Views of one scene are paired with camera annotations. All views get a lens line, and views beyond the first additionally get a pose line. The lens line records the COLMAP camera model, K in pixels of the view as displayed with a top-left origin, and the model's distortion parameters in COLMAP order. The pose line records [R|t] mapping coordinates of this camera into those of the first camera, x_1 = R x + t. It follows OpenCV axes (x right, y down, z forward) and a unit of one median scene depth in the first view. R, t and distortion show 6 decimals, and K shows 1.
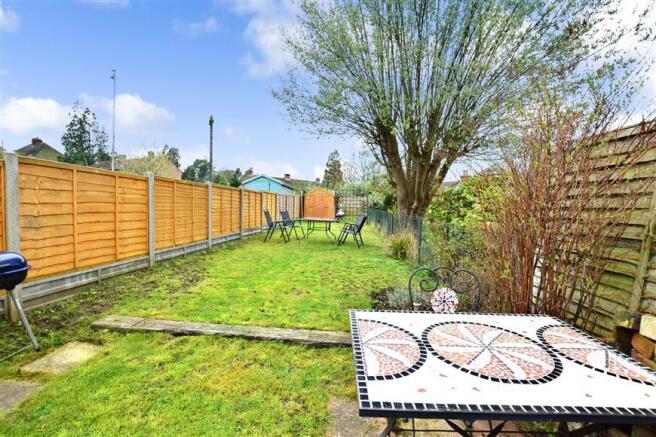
lens RADIAL K [[297.6, 0, 325.8], [0, 297.6, 215.9], [0, 0, 1]] dist [-0.023928, -0.000397]
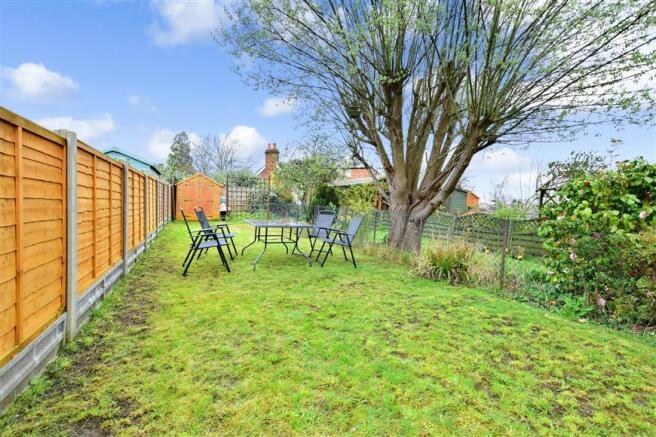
lens RADIAL K [[297.6, 0, 315.9], [0, 297.6, 206.1], [0, 0, 1]] dist [-0.023928, -0.000397]
pose [[0.870662, -0.015109, 0.491649, -0.380576], [0.017837, 0.999841, -0.000861, -0.033725], [-0.491558, 0.009519, 0.870793, 0.709963]]
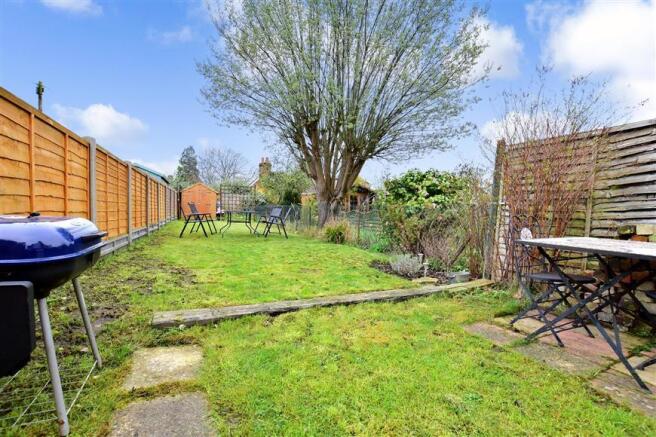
lens RADIAL K [[297.6, 0, 323.5], [0, 297.6, 214.8], [0, 0, 1]] dist [-0.023928, -0.000397]
pose [[0.874167, -0.013900, 0.485426, -0.386795], [0.021326, 0.999725, -0.009778, 0.057603], [-0.485157, 0.018900, 0.874223, 0.072677]]
